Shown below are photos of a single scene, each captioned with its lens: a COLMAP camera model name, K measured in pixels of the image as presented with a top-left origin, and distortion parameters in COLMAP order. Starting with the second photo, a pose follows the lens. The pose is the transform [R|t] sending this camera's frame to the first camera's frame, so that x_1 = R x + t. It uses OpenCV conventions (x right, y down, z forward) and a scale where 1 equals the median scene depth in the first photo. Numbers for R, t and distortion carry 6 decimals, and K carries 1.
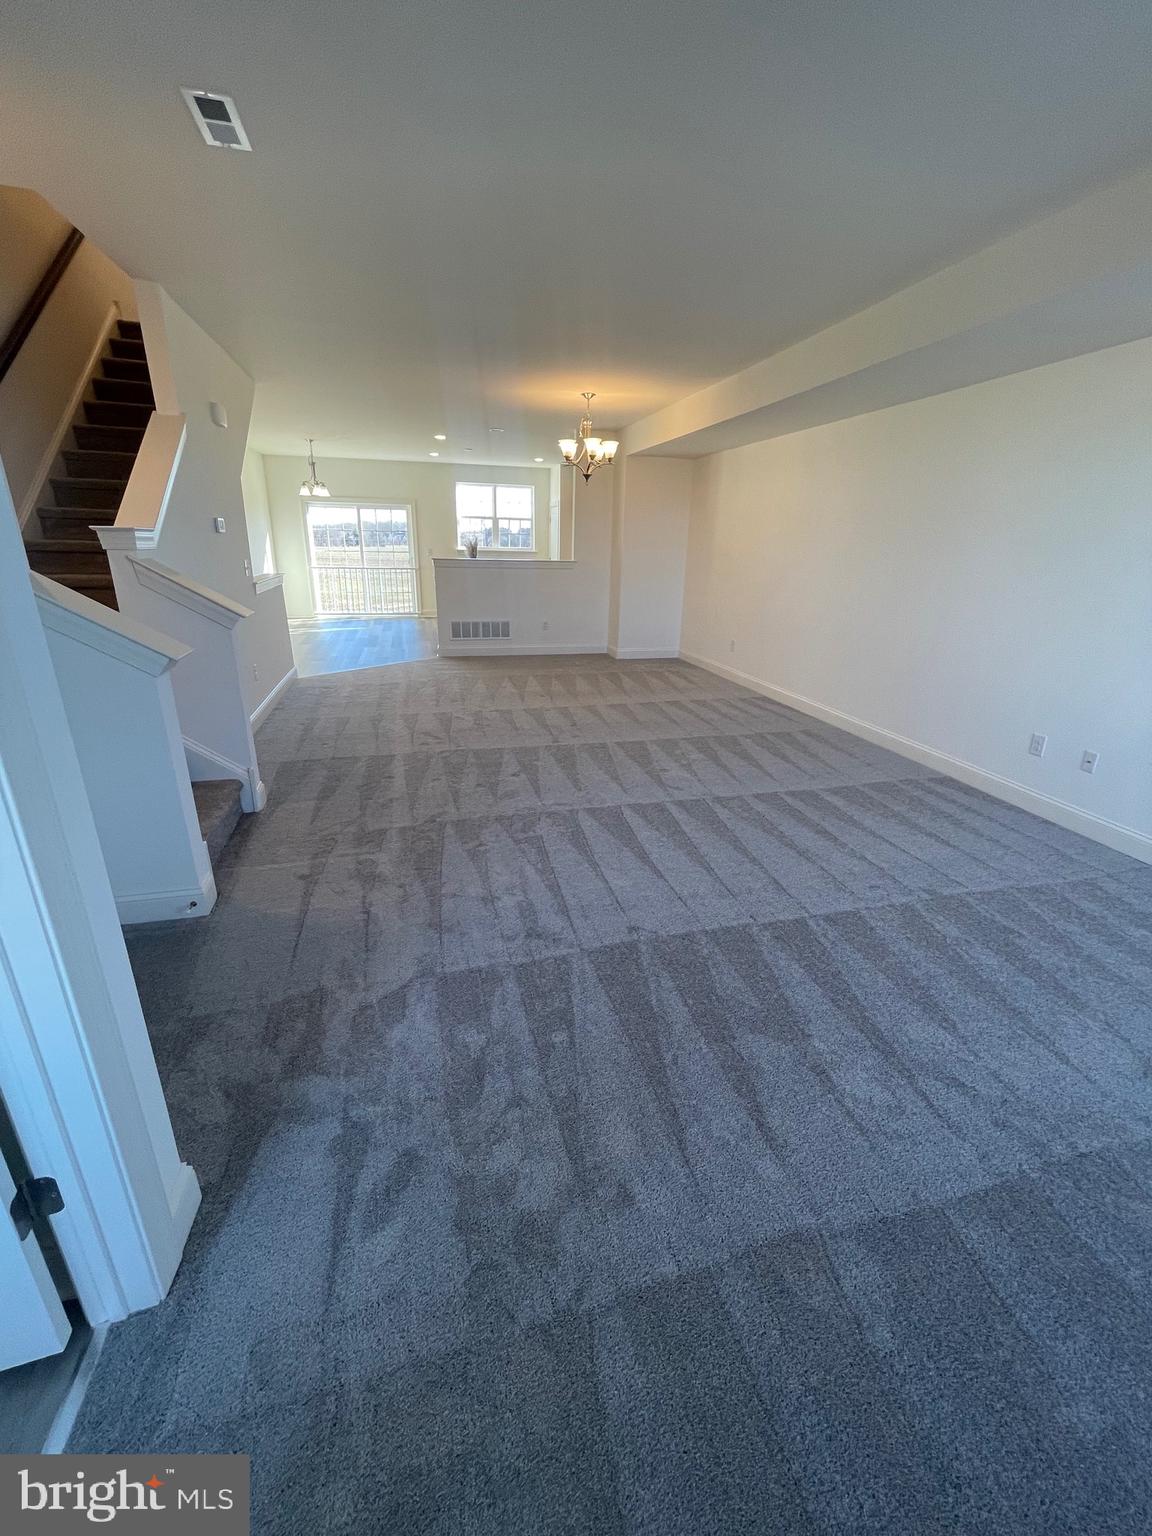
lens RADIAL K [[616.9, 0, 570.5], [0, 616.9, 759.4], [0, 0, 1]] dist [-0.003692, 0.000789]
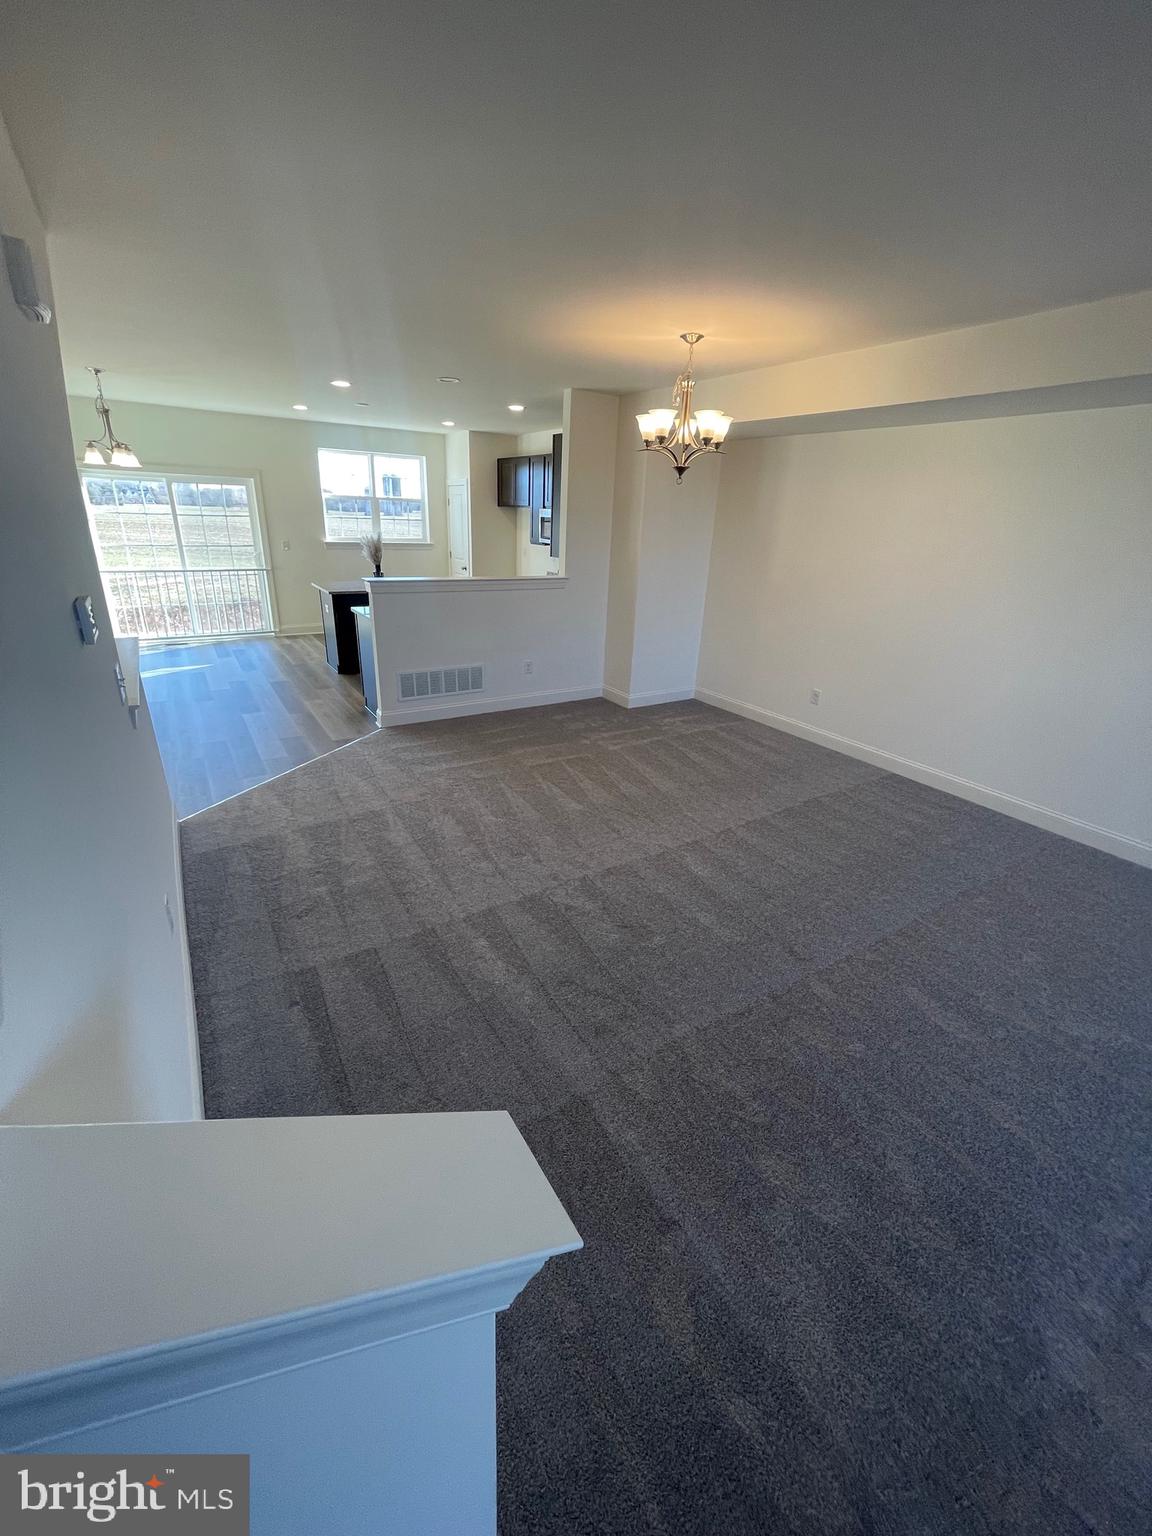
lens RADIAL K [[616.9, 0, 574.4], [0, 616.9, 759.8], [0, 0, 1]] dist [-0.003692, 0.000789]
pose [[0.948966, -0.102784, 0.298160, -0.217066], [0.087148, 0.994052, 0.065307, -0.156022], [-0.303099, -0.035990, 0.952279, 0.306134]]
